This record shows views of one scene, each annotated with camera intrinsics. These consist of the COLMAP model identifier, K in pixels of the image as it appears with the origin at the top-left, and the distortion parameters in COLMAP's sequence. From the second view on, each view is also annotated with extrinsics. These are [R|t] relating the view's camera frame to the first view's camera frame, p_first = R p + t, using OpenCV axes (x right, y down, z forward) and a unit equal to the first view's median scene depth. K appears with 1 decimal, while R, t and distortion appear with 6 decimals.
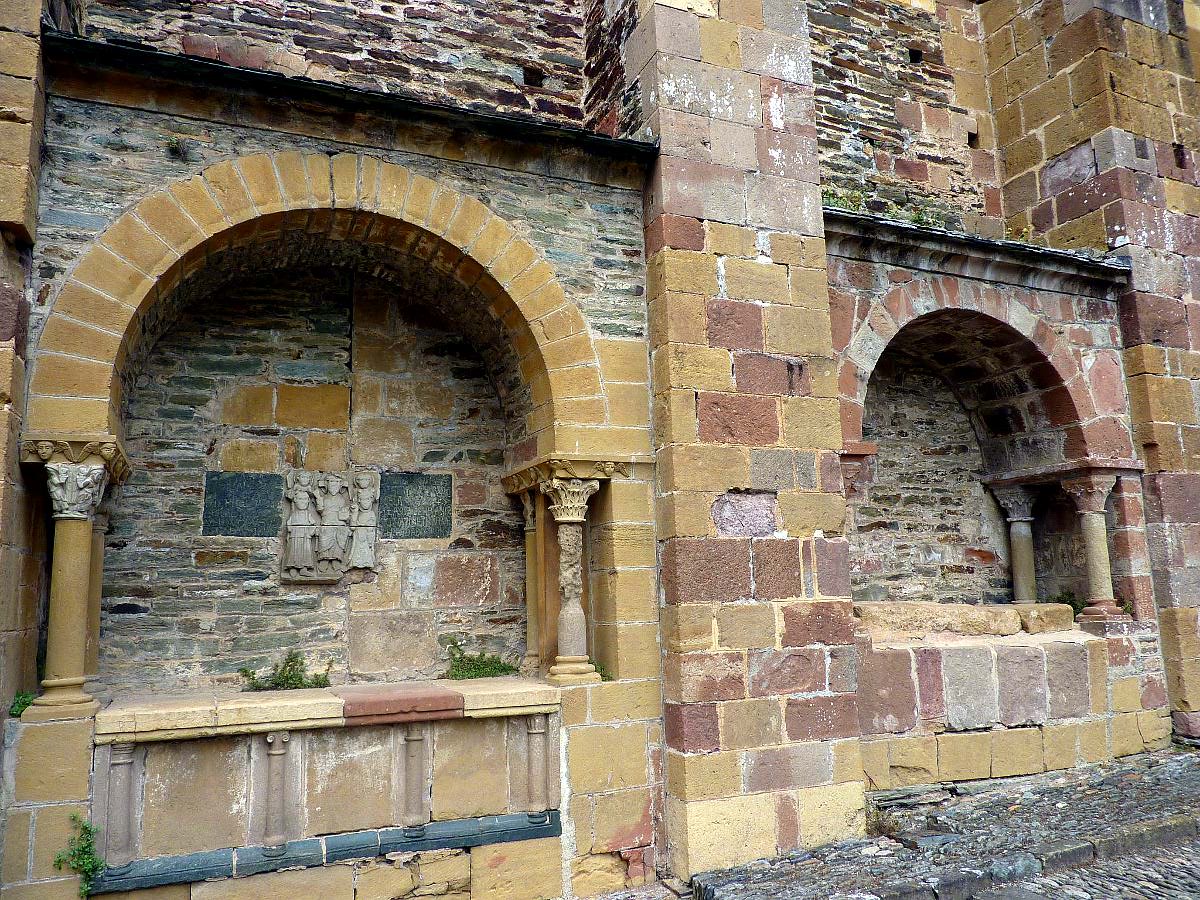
lens RADIAL K [[874.7, 0, 598.1], [0, 874.7, 449.2], [0, 0, 1]] dist [-0.004164, -0.000447]
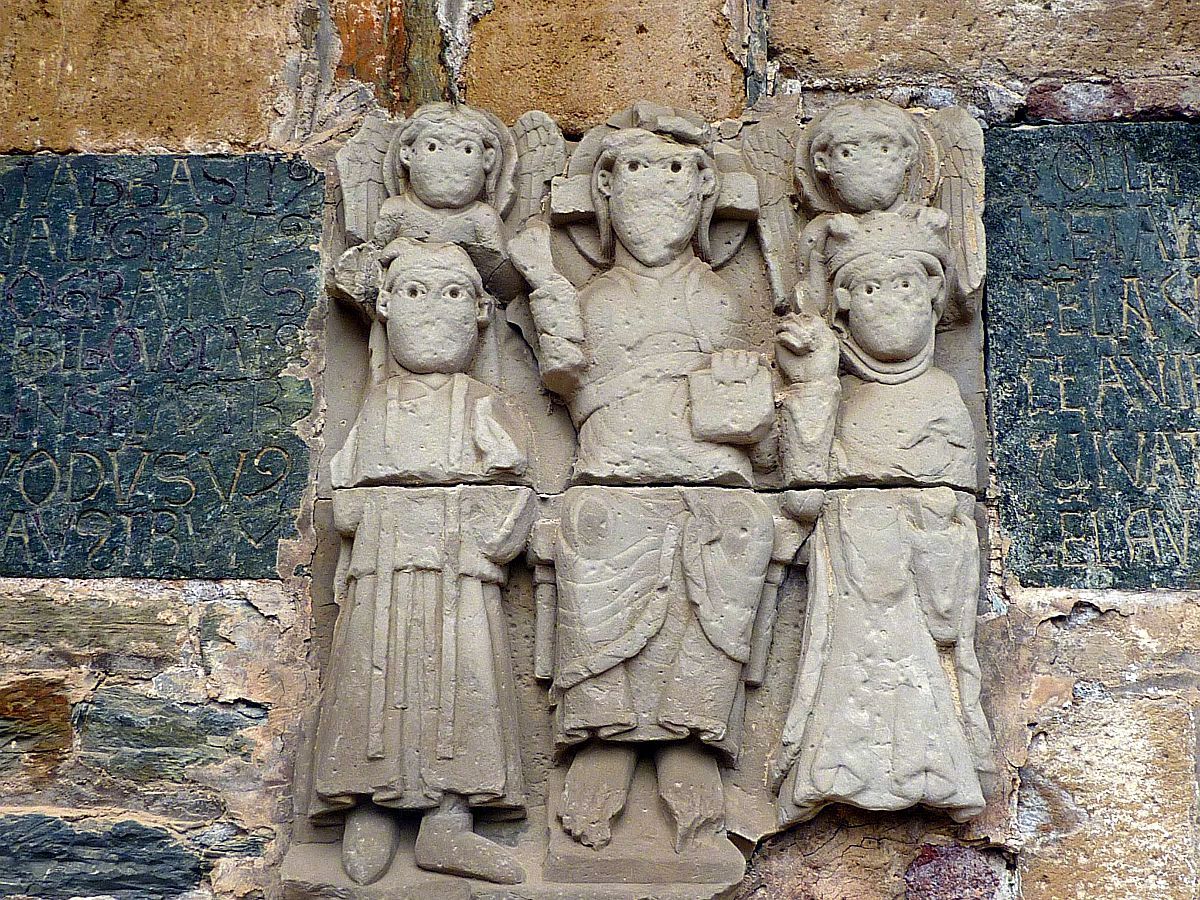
lens RADIAL K [[1682.6, 0, 600.0], [0, 1682.6, 450.8], [0, 0, 1]] dist [0.010410, 0.000000]
pose [[0.903922, -0.080729, -0.420010, -0.204630], [0.047692, 0.994925, -0.088594, 0.104911], [0.425031, 0.060051, 0.903185, 0.769605]]
